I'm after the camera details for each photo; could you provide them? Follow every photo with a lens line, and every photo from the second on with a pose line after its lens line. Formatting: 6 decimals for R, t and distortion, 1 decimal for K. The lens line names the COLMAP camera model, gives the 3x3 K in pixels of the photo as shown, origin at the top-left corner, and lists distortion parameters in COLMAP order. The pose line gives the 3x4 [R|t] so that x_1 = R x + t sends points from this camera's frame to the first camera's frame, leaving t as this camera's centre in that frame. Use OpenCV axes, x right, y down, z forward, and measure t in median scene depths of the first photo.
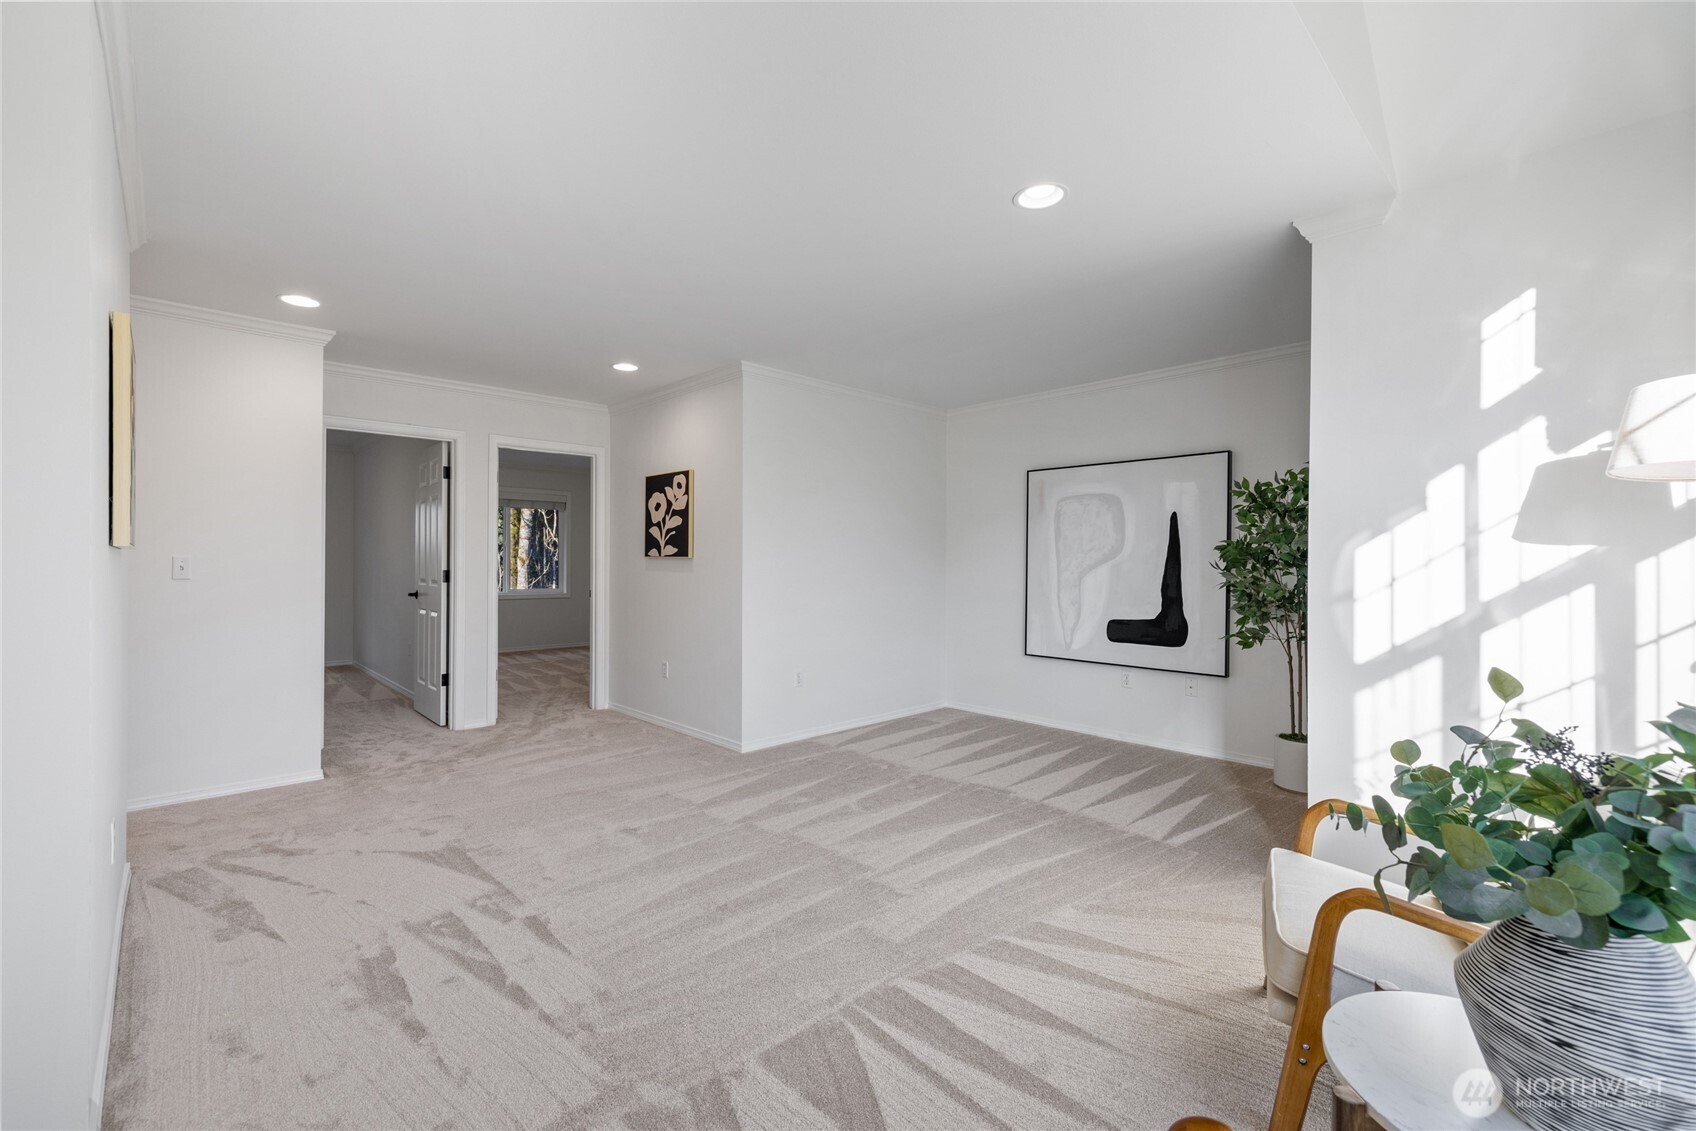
lens RADIAL K [[723.7, 0, 827.4], [0, 723.7, 565.7], [0, 0, 1]] dist [0.000246, -0.000358]
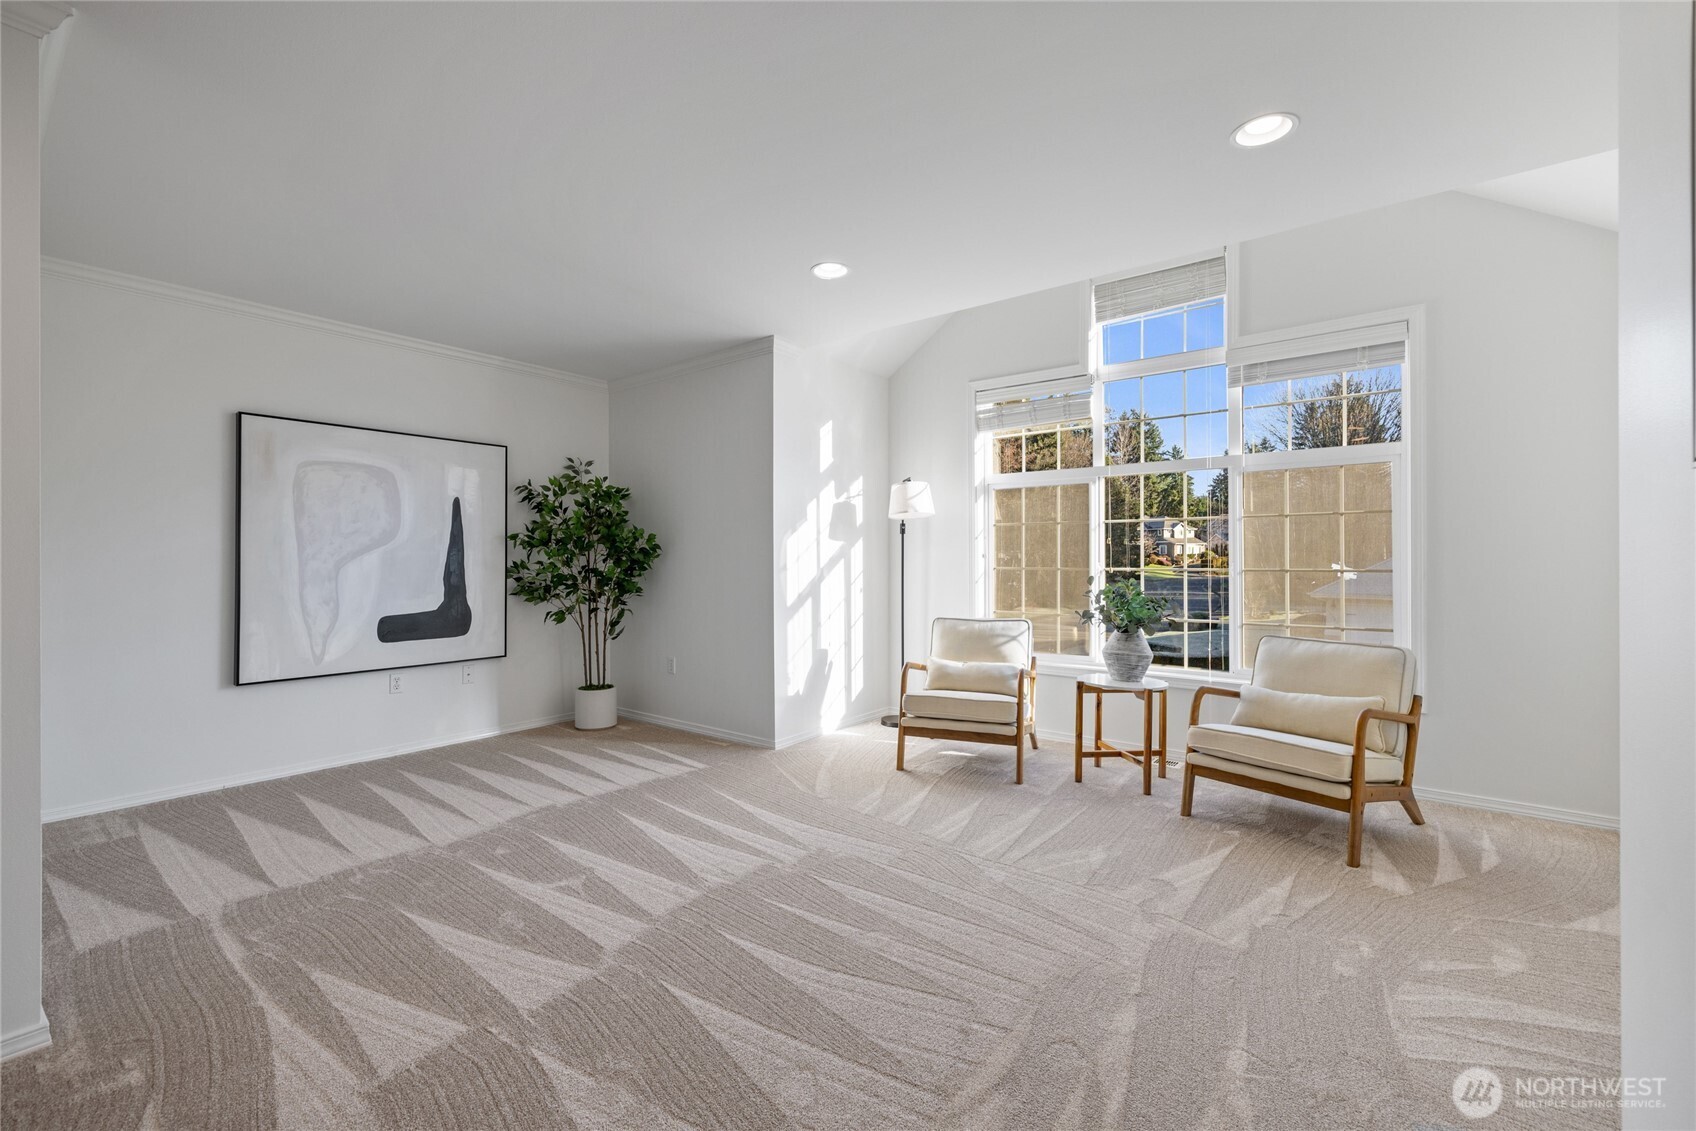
lens RADIAL K [[723.7, 0, 825.6], [0, 723.7, 550.6], [0, 0, 1]] dist [0.000246, -0.000358]
pose [[-0.157068, 0.008449, 0.987552, -0.642821], [0.007267, 0.999946, -0.007400, 0.009340], [-0.987561, 0.006014, -0.157121, 0.767008]]
